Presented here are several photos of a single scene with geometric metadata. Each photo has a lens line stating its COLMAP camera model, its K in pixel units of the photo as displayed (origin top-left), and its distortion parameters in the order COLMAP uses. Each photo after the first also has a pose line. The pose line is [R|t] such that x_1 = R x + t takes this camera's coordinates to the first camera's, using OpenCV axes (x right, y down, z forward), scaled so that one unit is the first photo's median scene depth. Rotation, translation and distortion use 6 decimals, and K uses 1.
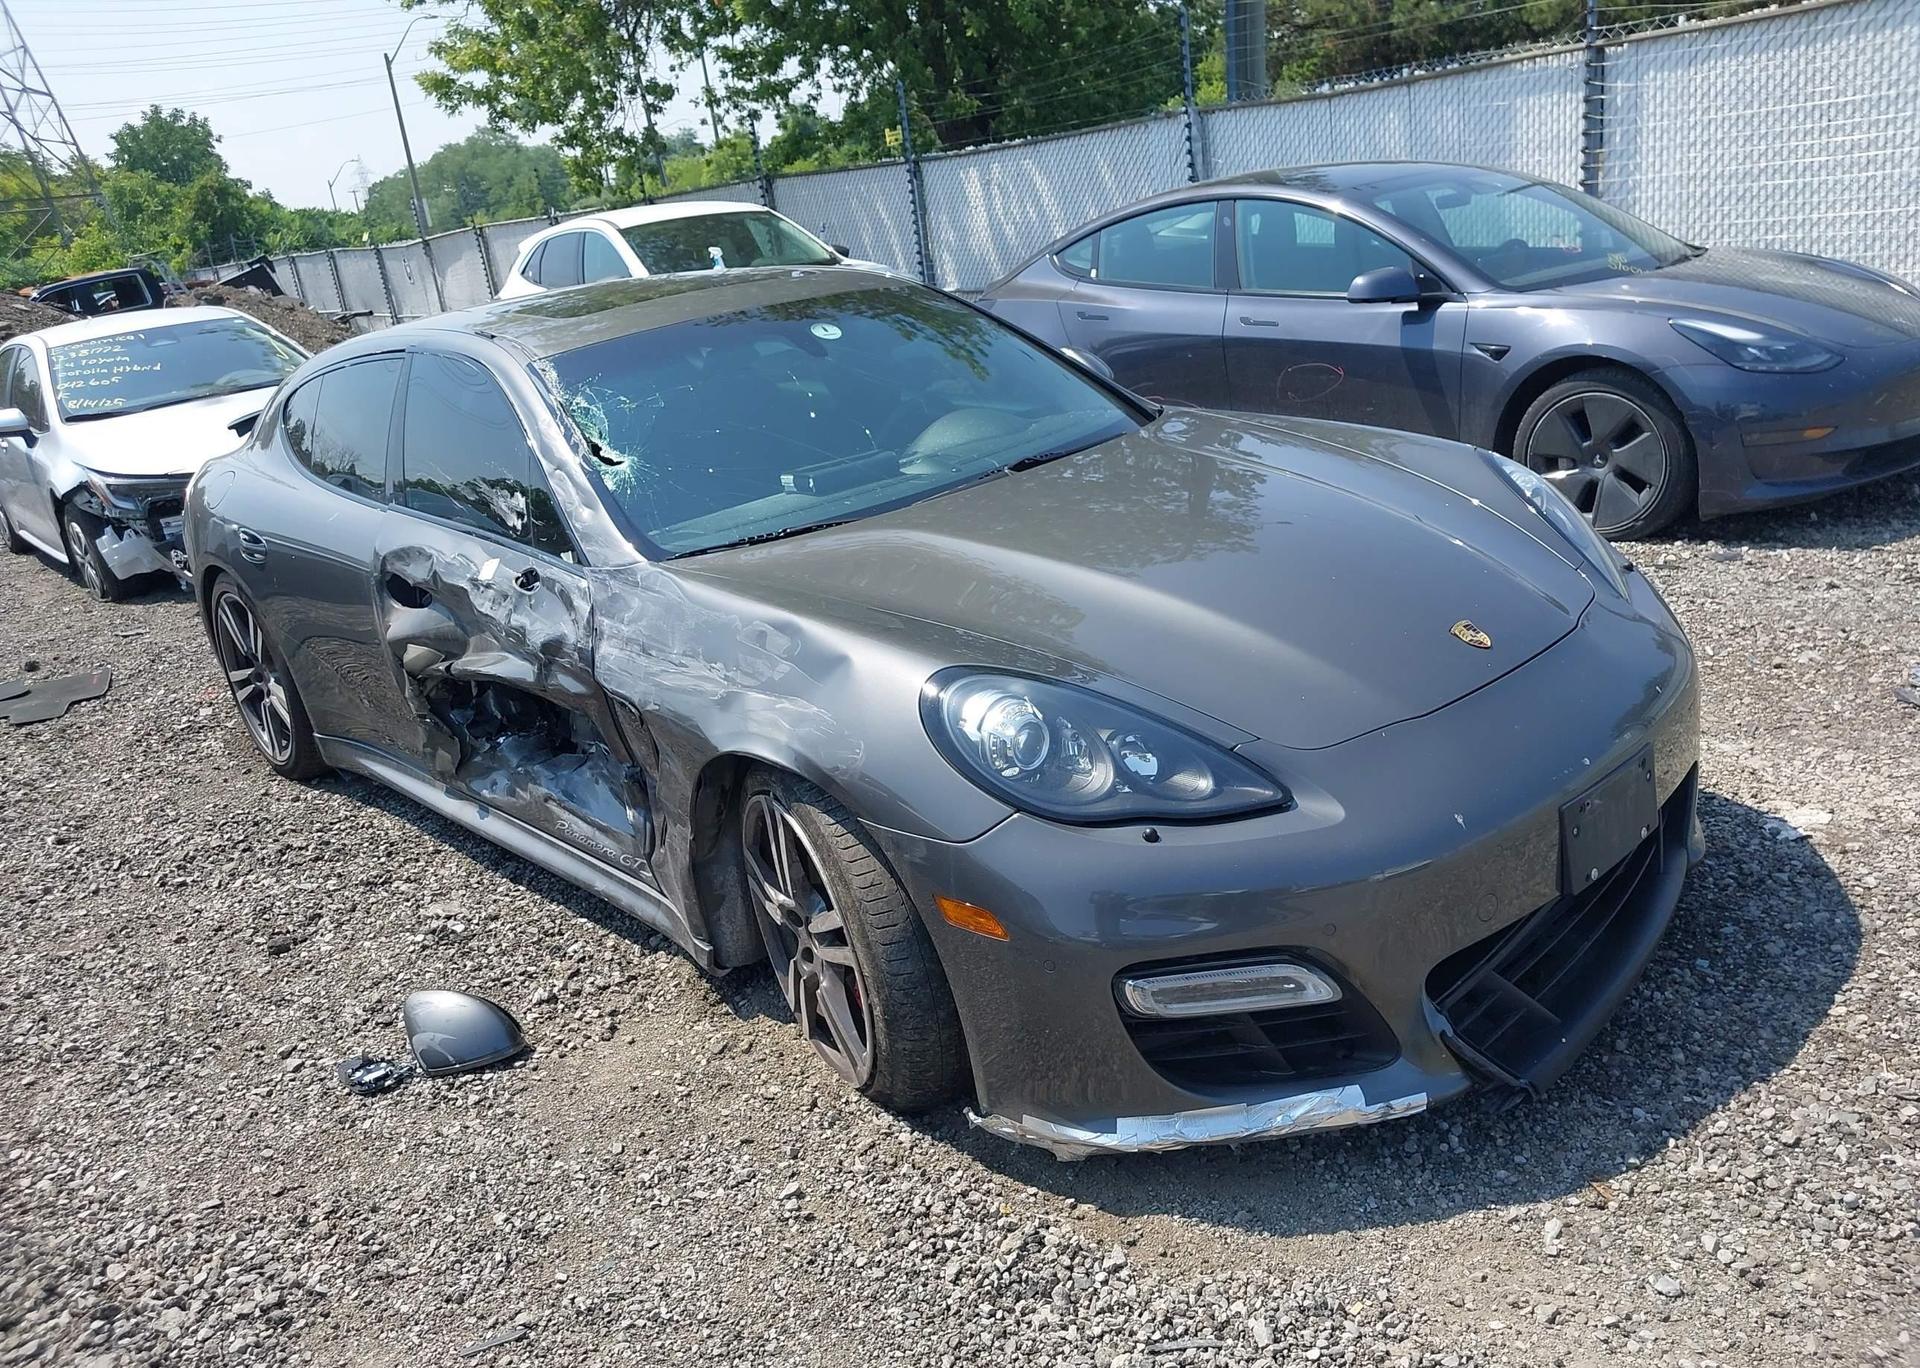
lens RADIAL K [[1509.3, 0, 913.5], [0, 1509.3, 710.7], [0, 0, 1]] dist [0.020414, -0.020935]
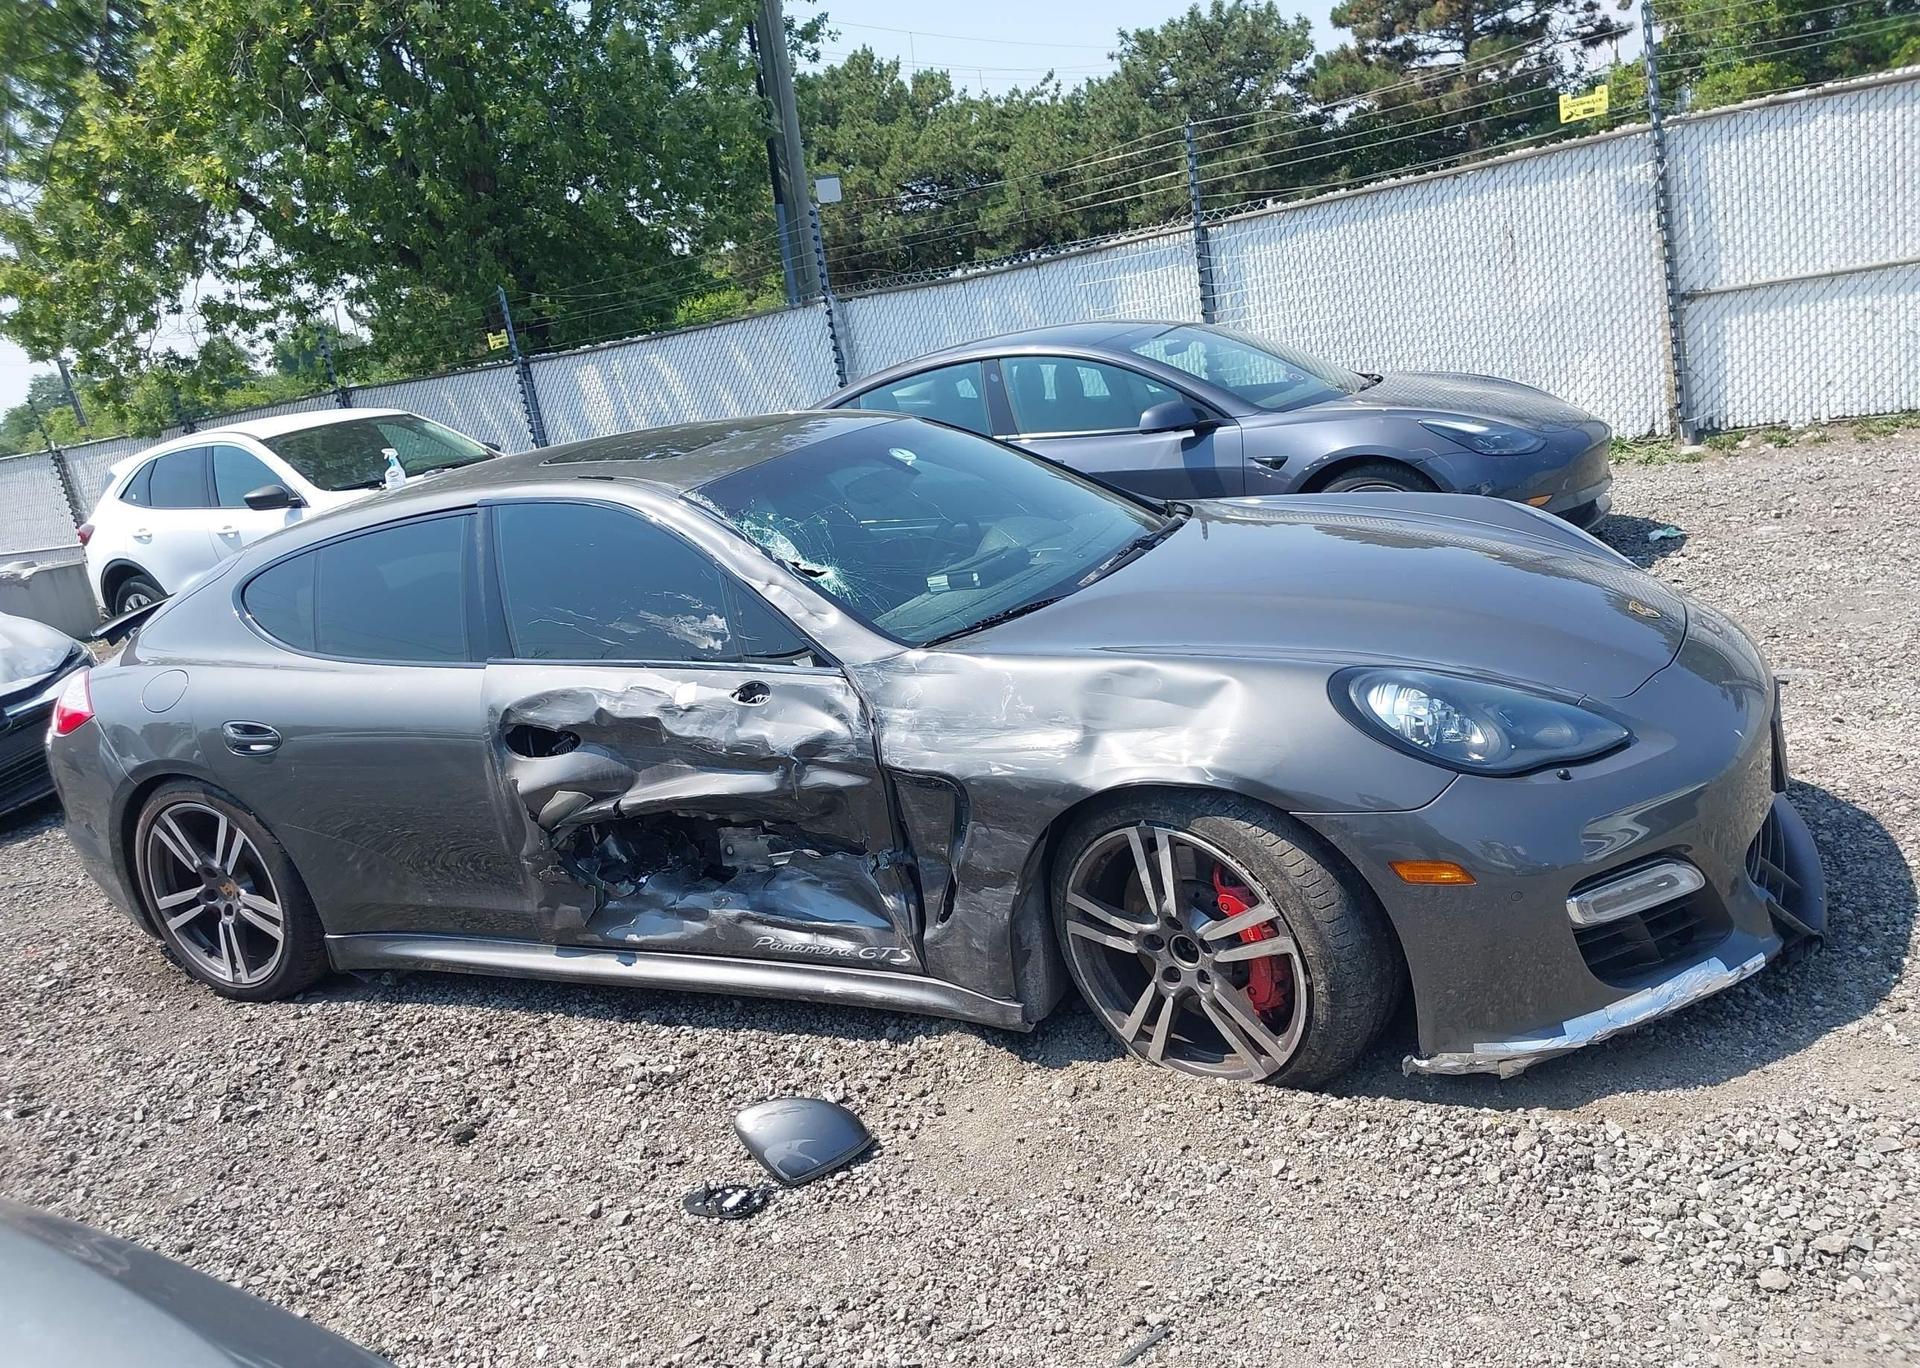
lens RADIAL K [[1520.4, 0, 919.2], [0, 1520.4, 691.7], [0, 0, 1]] dist [0.055452, -0.095955]
pose [[0.938422, -0.120282, 0.323877, -0.421582], [0.164592, 0.979868, -0.112996, 0.042093], [-0.303765, 0.159346, 0.939327, -0.006259]]
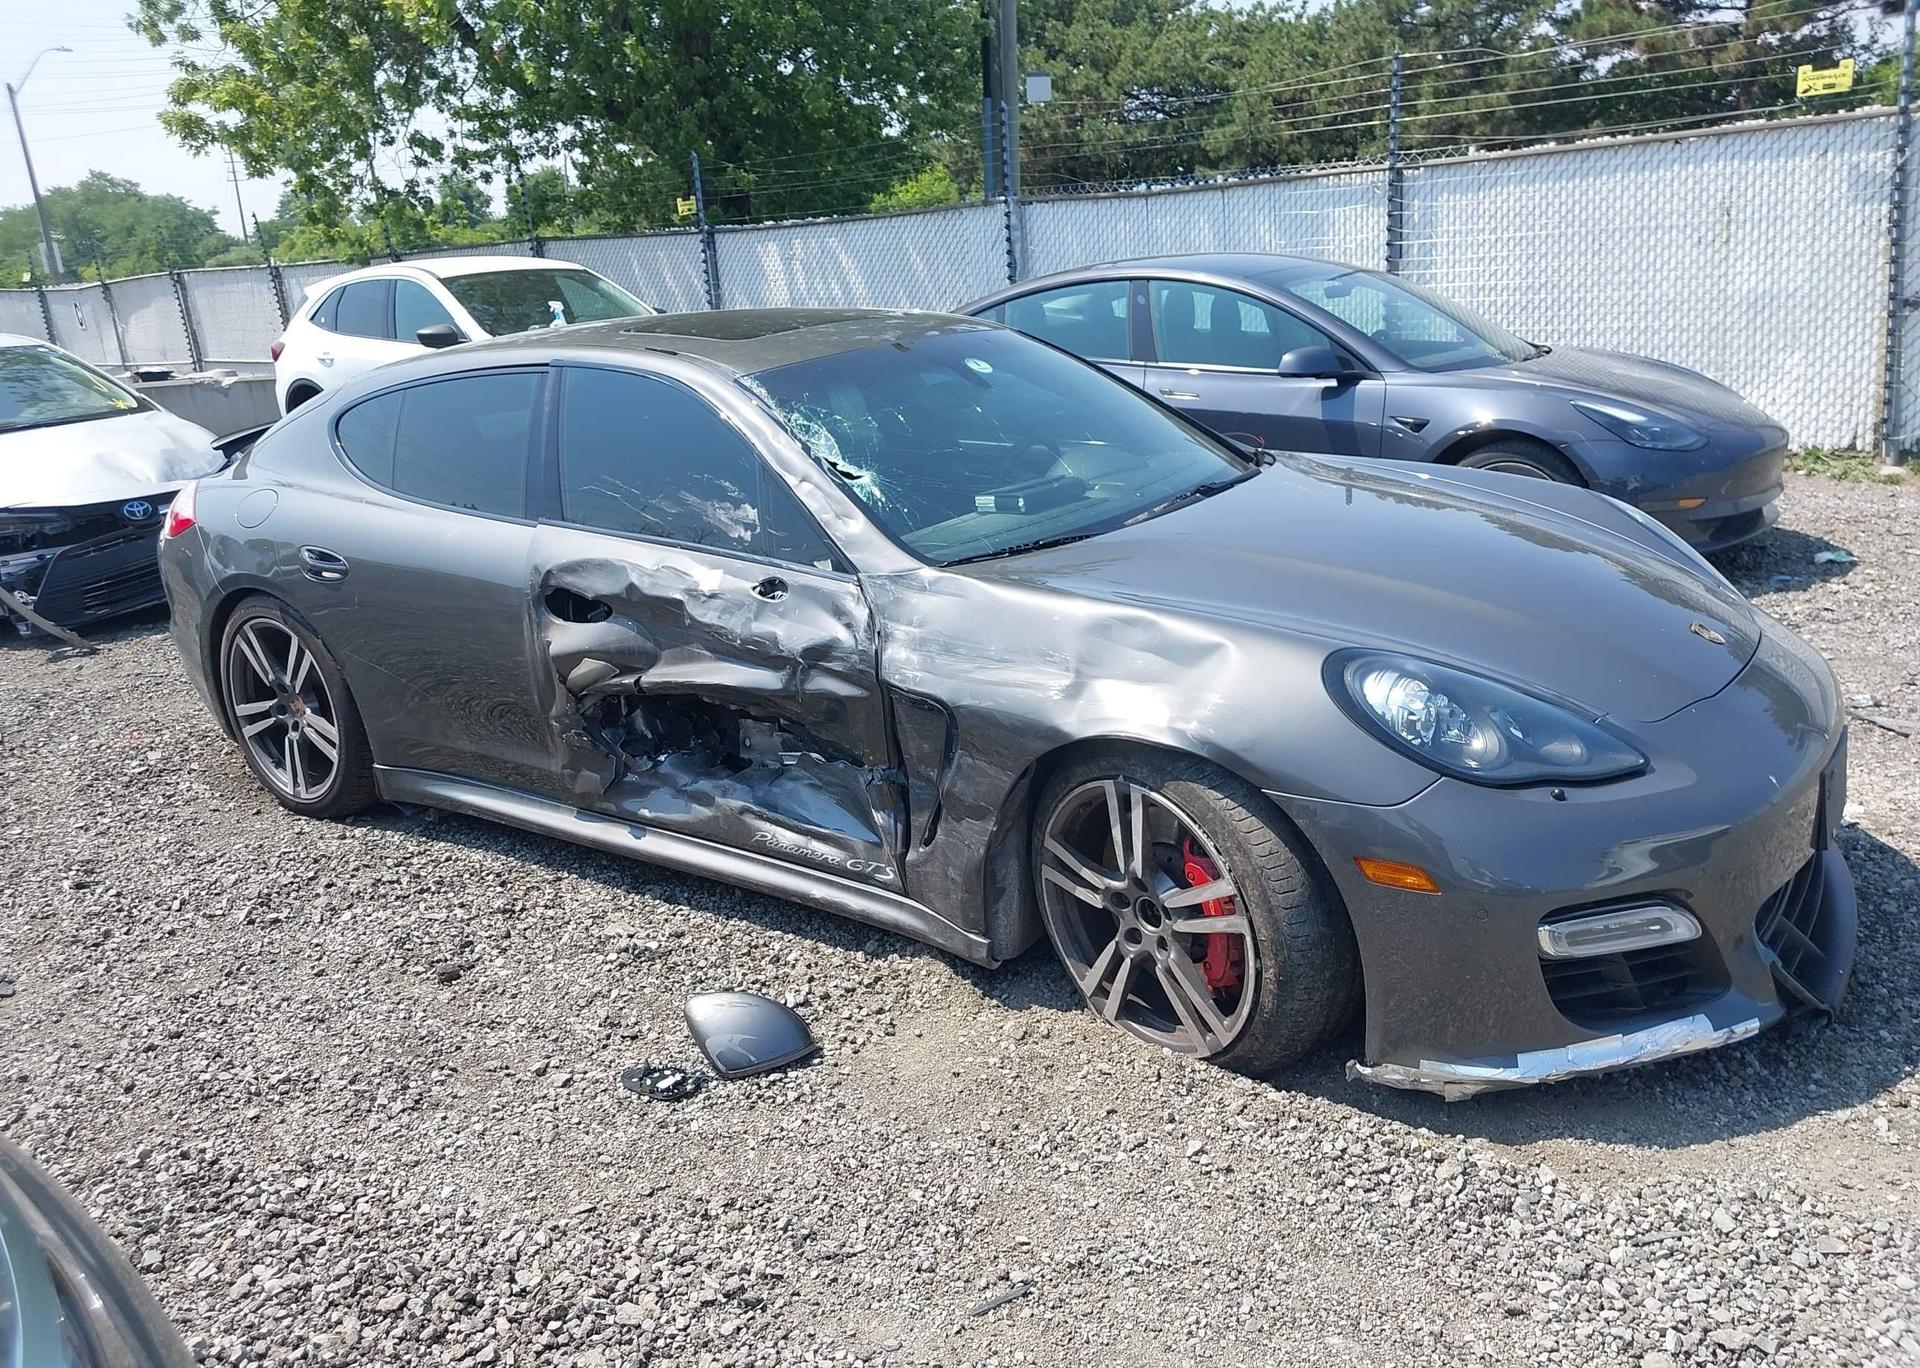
lens RADIAL K [[1520.4, 0, 919.2], [0, 1520.4, 691.7], [0, 0, 1]] dist [0.055452, -0.095955]
pose [[0.978049, 0.003184, 0.208350, -0.323663], [0.010596, 0.997830, -0.064990, 0.043942], [-0.208105, 0.065771, 0.975893, -0.013558]]
